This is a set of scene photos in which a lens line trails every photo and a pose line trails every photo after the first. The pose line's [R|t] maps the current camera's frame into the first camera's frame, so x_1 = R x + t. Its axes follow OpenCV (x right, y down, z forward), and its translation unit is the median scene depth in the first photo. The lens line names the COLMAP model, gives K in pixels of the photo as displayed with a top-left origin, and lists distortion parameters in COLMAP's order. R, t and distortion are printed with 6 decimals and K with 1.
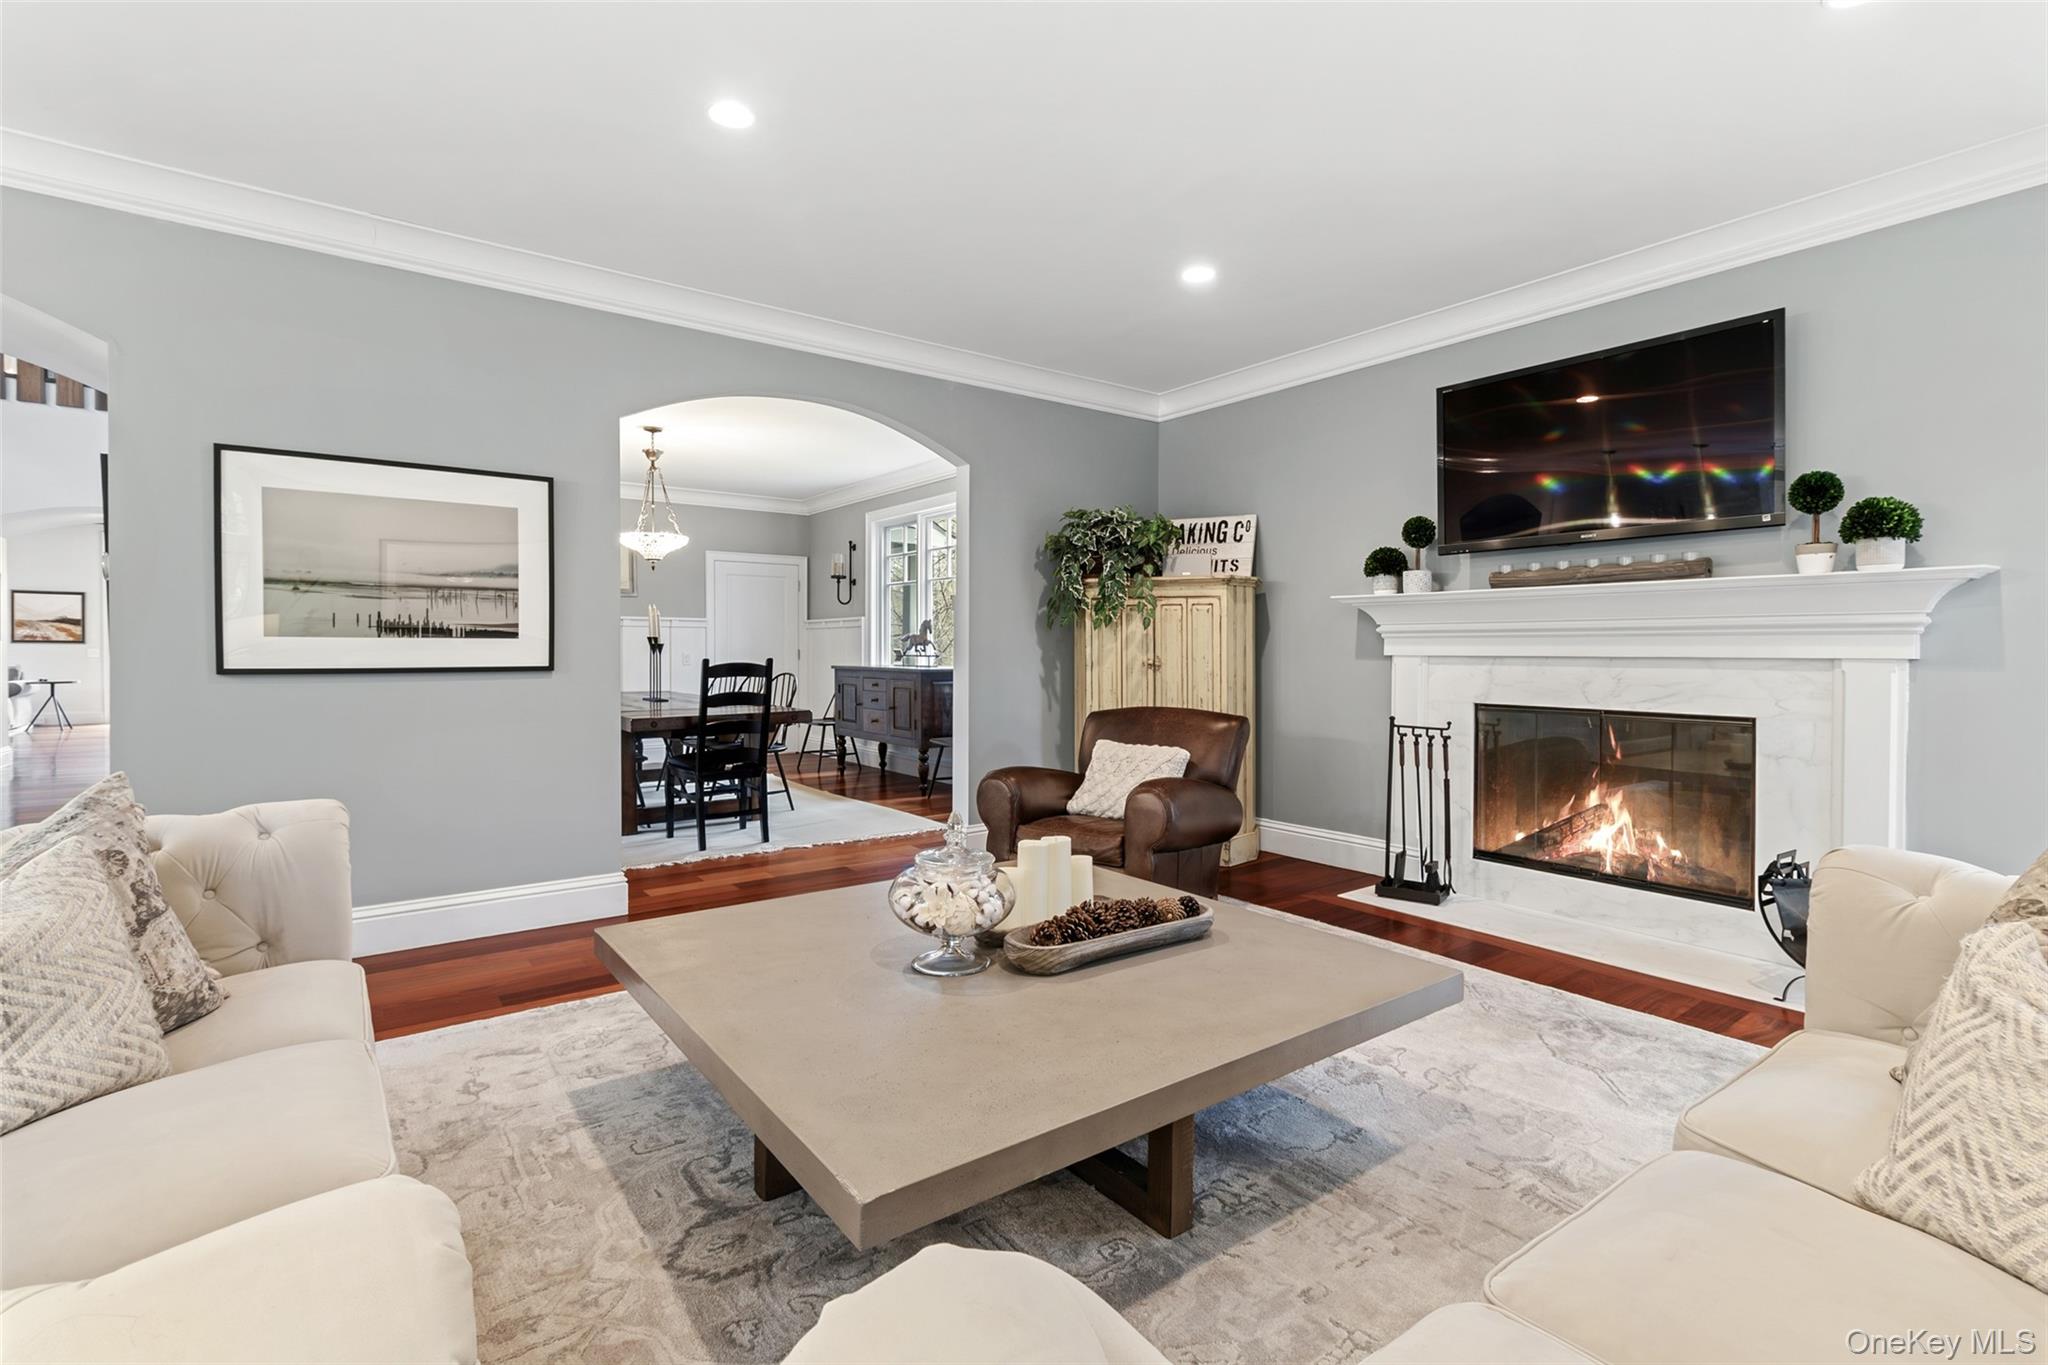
lens RADIAL K [[948.7, 0, 1035.4], [0, 948.7, 648.0], [0, 0, 1]] dist [0.003585, -0.000170]
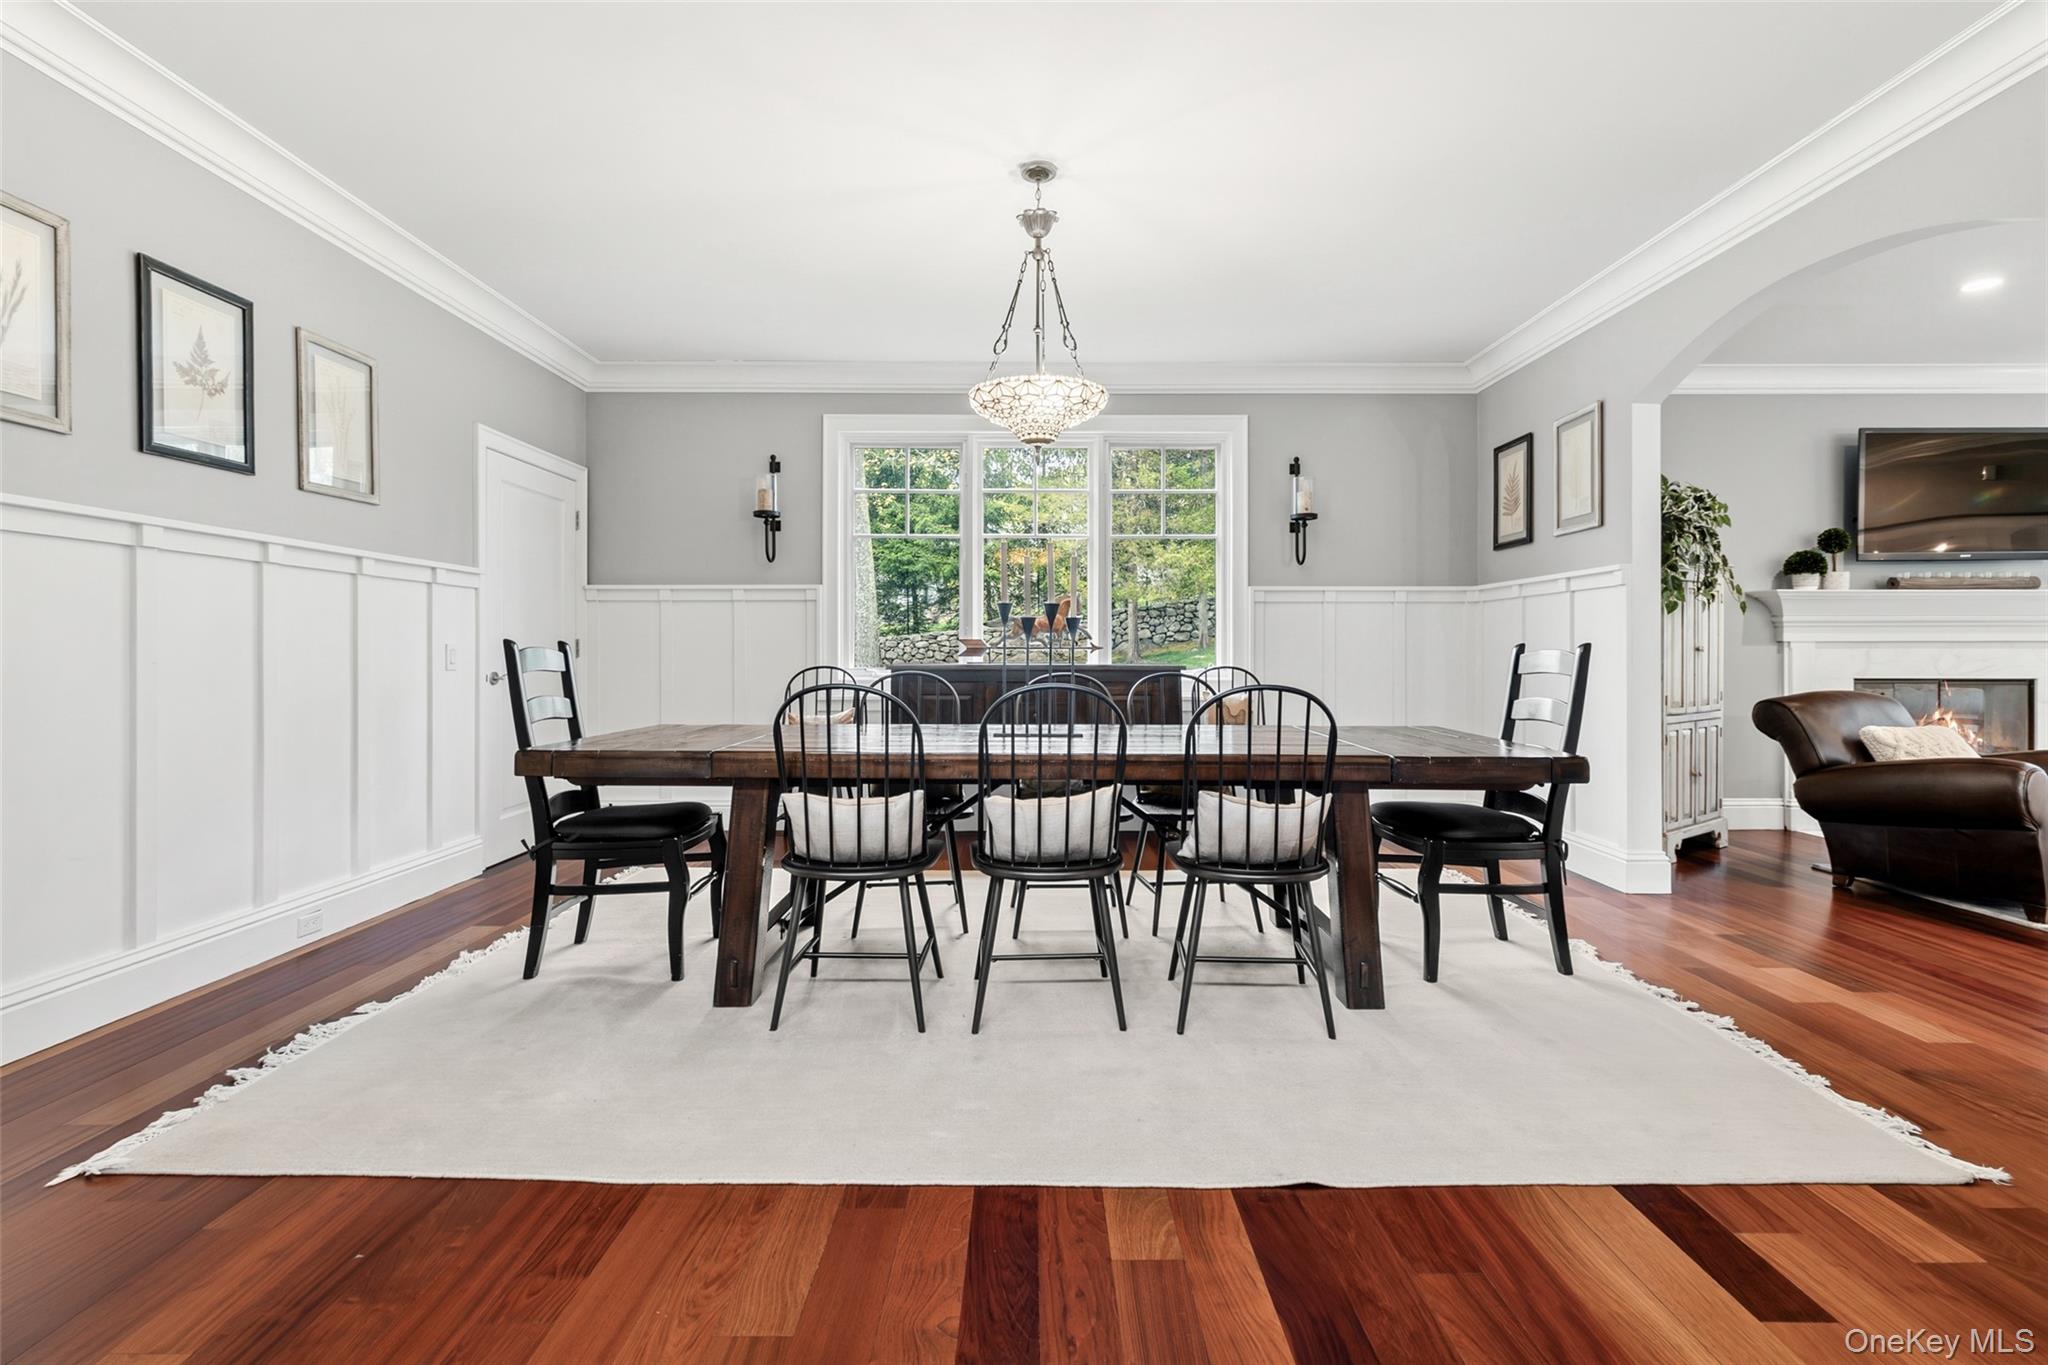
lens RADIAL K [[946.8, 0, 1026.2], [0, 946.8, 632.6], [0, 0, 1]] dist [0.007318, 0.000556]
pose [[0.600152, 0.012469, 0.799788, -1.329410], [0.000086, 0.999877, -0.015652, 0.017367], [-0.799886, 0.009462, 0.600078, 1.212225]]
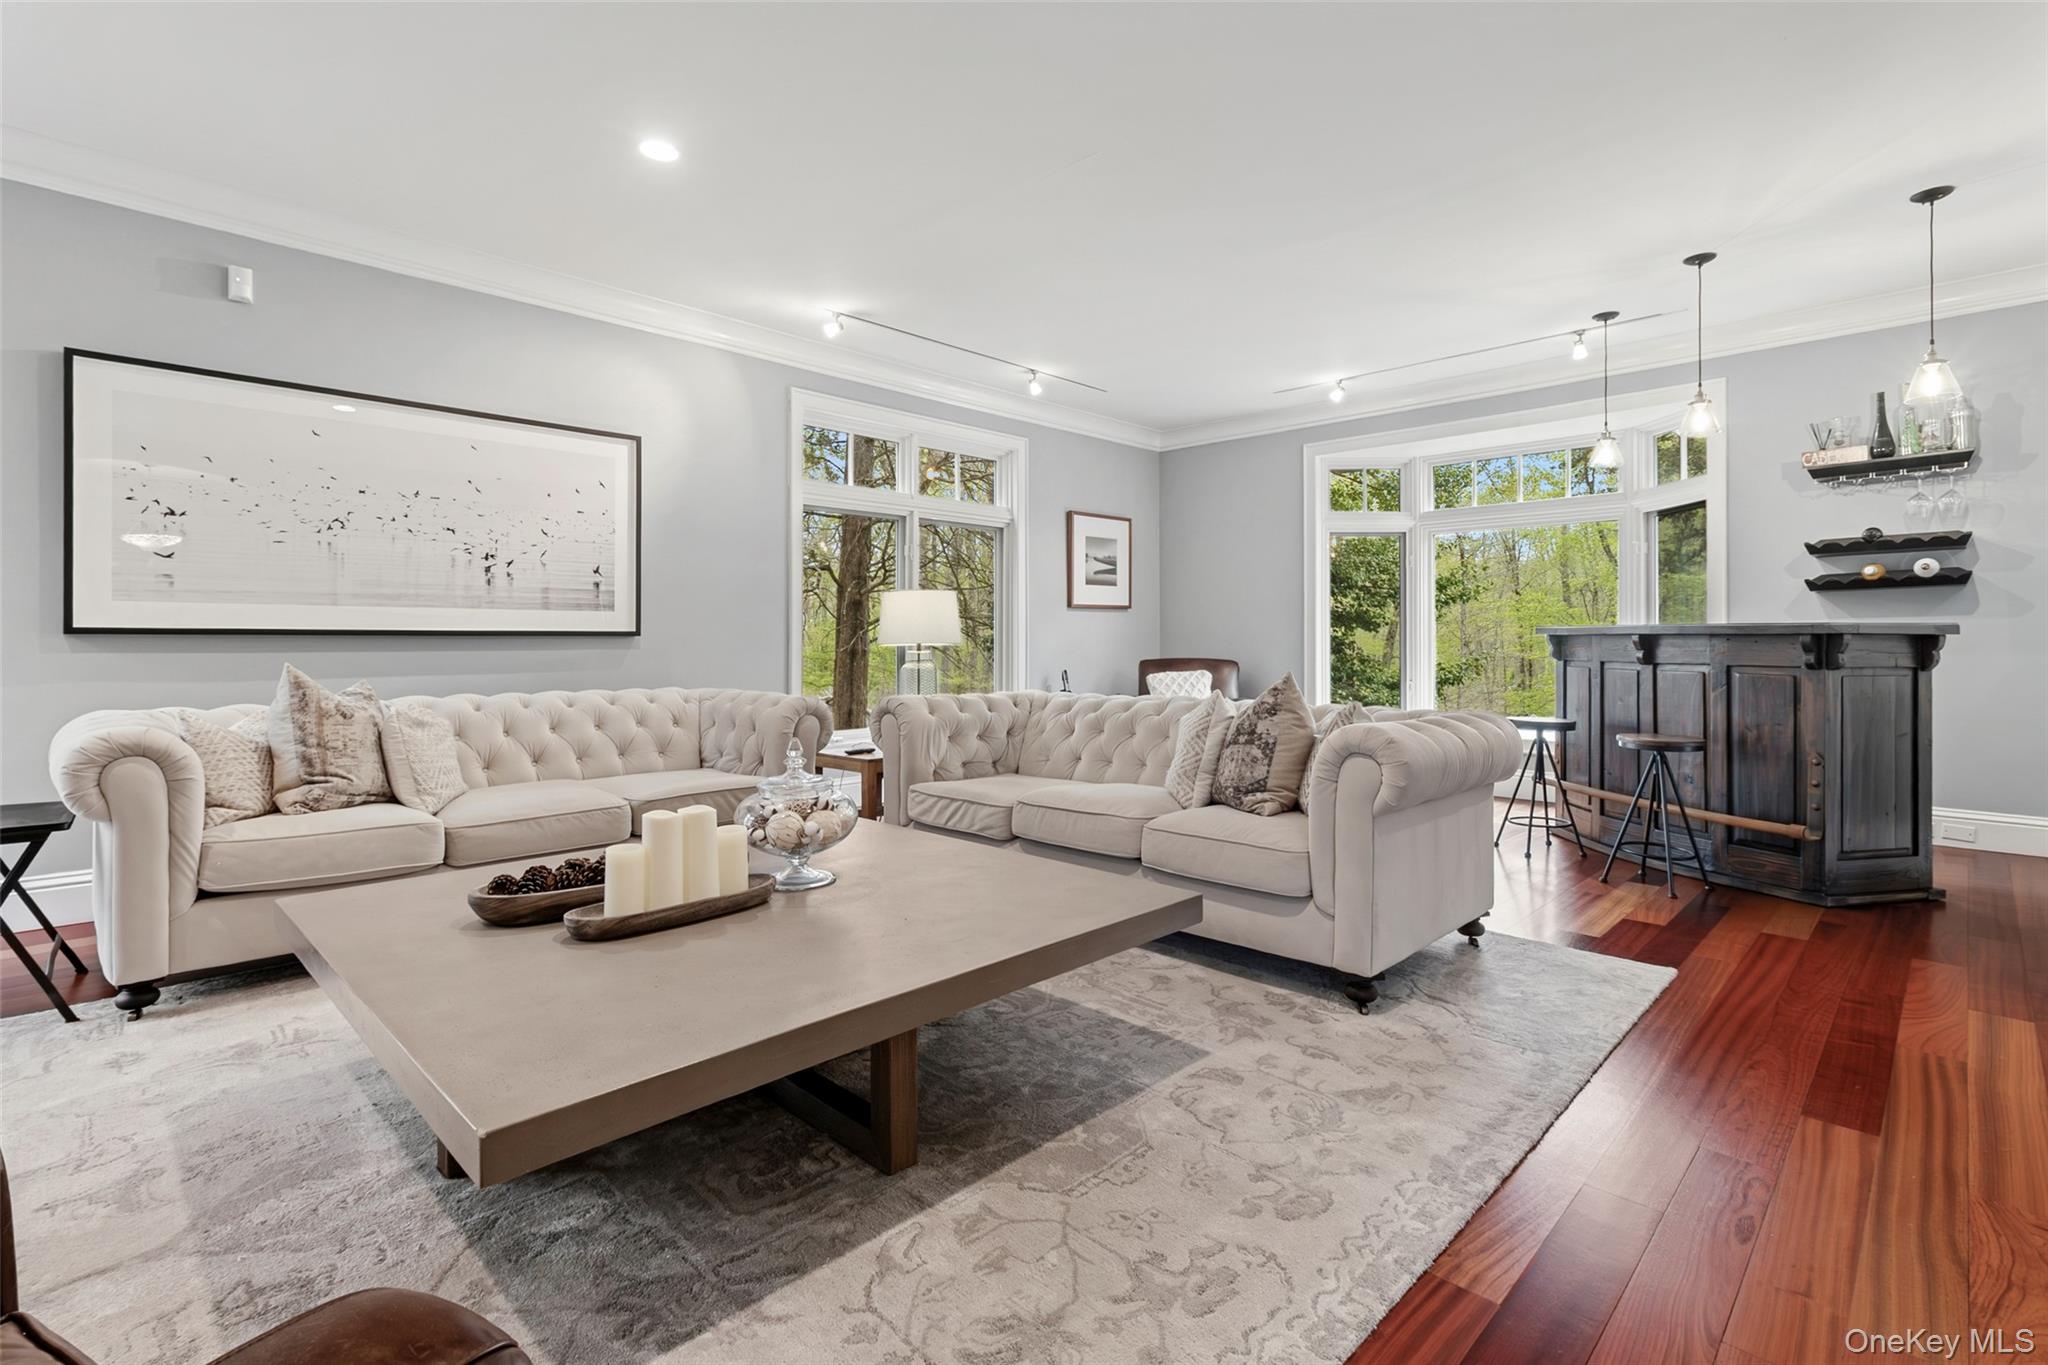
lens RADIAL K [[948.7, 0, 1035.4], [0, 948.7, 648.0], [0, 0, 1]] dist [0.003585, -0.000170]
pose [[-0.987150, -0.000579, -0.159794, -0.100196], [-0.002197, 0.999948, 0.009946, 0.033093], [0.159780, 0.010169, -0.987100, 1.144852]]
